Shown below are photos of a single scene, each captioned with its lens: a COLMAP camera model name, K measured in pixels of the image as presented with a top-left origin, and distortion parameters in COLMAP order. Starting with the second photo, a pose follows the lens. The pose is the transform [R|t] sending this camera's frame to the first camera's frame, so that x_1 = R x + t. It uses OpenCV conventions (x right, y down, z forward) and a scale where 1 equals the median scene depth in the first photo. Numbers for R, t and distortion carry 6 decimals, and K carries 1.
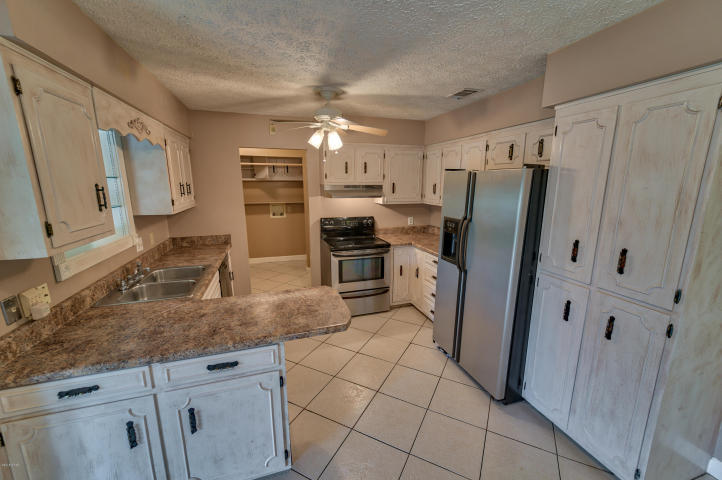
lens RADIAL K [[287.4, 0, 367.9], [0, 287.4, 240.9], [0, 0, 1]] dist [0.000208, 0.000019]
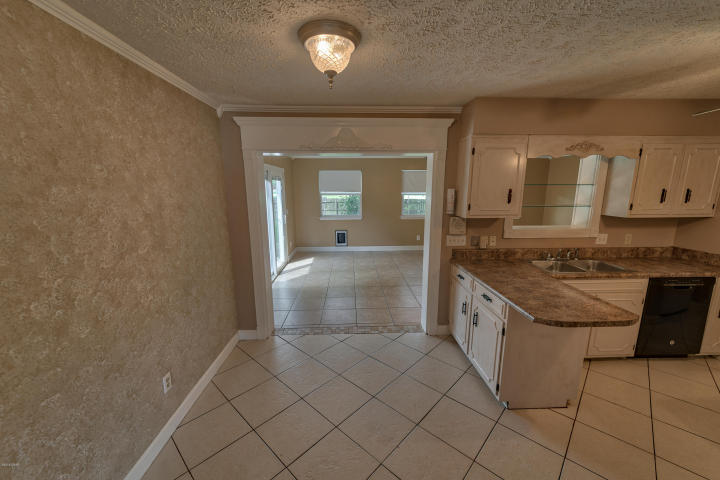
lens RADIAL K [[289.2, 0, 363.5], [0, 289.2, 244.3], [0, 0, 1]] dist [0.001688, -0.000135]
pose [[-0.252315, 0.190610, -0.948686, 0.489936], [-0.195569, 0.950129, 0.242914, -0.051825], [0.947676, 0.246824, -0.202455, 0.236784]]
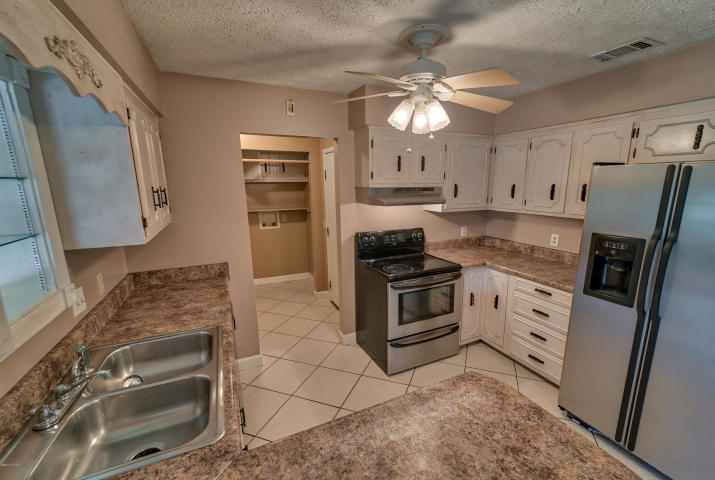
lens RADIAL K [[287.6, 0, 375.8], [0, 287.6, 239.5], [0, 0, 1]] dist [0.002083, 0.000148]
pose [[0.987912, -0.039168, 0.149984, -0.250724], [0.040196, 0.999185, -0.003824, -0.063652], [-0.149712, 0.009807, 0.988681, 0.297402]]
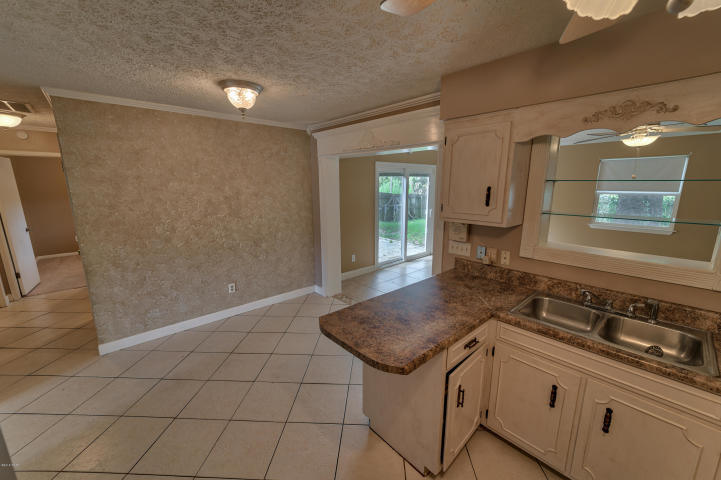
lens RADIAL K [[289.6, 0, 364.0], [0, 289.6, 244.3], [0, 0, 1]] dist [0.001688, -0.000135]
pose [[-0.902579, 0.091478, -0.420694, 0.089839], [-0.086684, 0.918539, 0.385709, -0.179454], [0.421708, 0.384600, -0.821125, 0.842548]]
